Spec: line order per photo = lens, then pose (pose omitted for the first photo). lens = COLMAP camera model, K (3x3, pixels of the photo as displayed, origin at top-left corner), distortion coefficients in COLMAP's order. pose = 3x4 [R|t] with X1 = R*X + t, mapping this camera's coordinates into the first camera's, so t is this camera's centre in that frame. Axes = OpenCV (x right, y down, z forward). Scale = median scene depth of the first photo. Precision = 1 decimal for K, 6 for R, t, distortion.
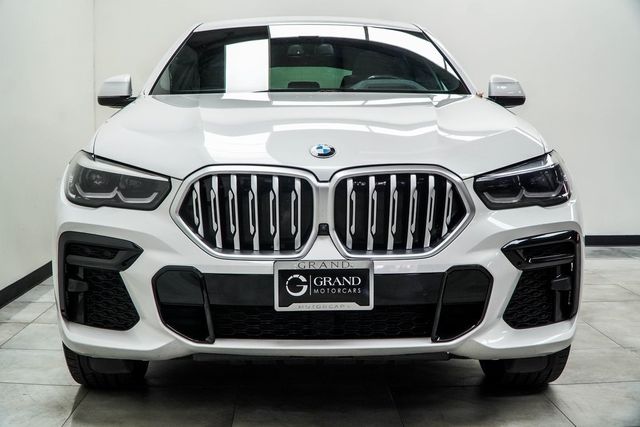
lens RADIAL K [[863.2, 0, 318.2], [0, 863.2, 216.2], [0, 0, 1]] dist [-0.178529, 0.000000]
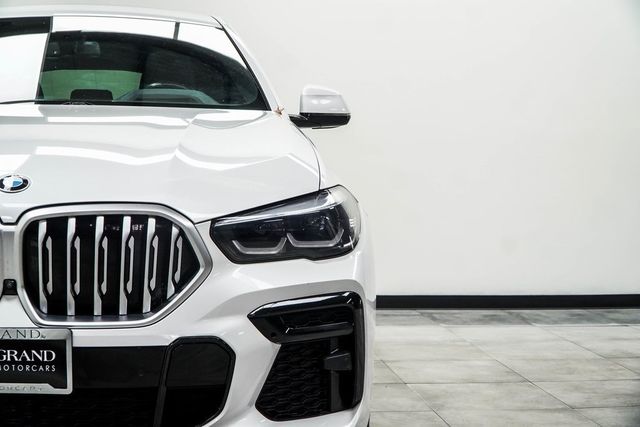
lens RADIAL K [[1144.8, 0, 322.0], [0, 1144.8, 214.5], [0, 0, 1]] dist [-0.309727, 0.000000]
pose [[0.991523, 0.012756, 0.129304, 0.147894], [-0.006667, 0.998853, -0.047410, -0.003706], [-0.129760, 0.046146, 0.990471, -0.009726]]
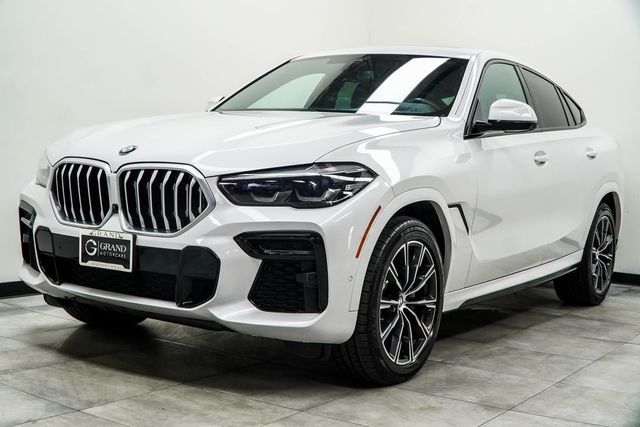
lens RADIAL K [[881.2, 0, 321.1], [0, 881.2, 211.5], [0, 0, 1]] dist [-0.129415, 0.000000]
pose [[0.841559, 0.077995, -0.534505, 0.973424], [-0.099042, 0.995025, -0.010744, 0.003053], [0.531008, 0.061981, 0.845097, 0.028070]]
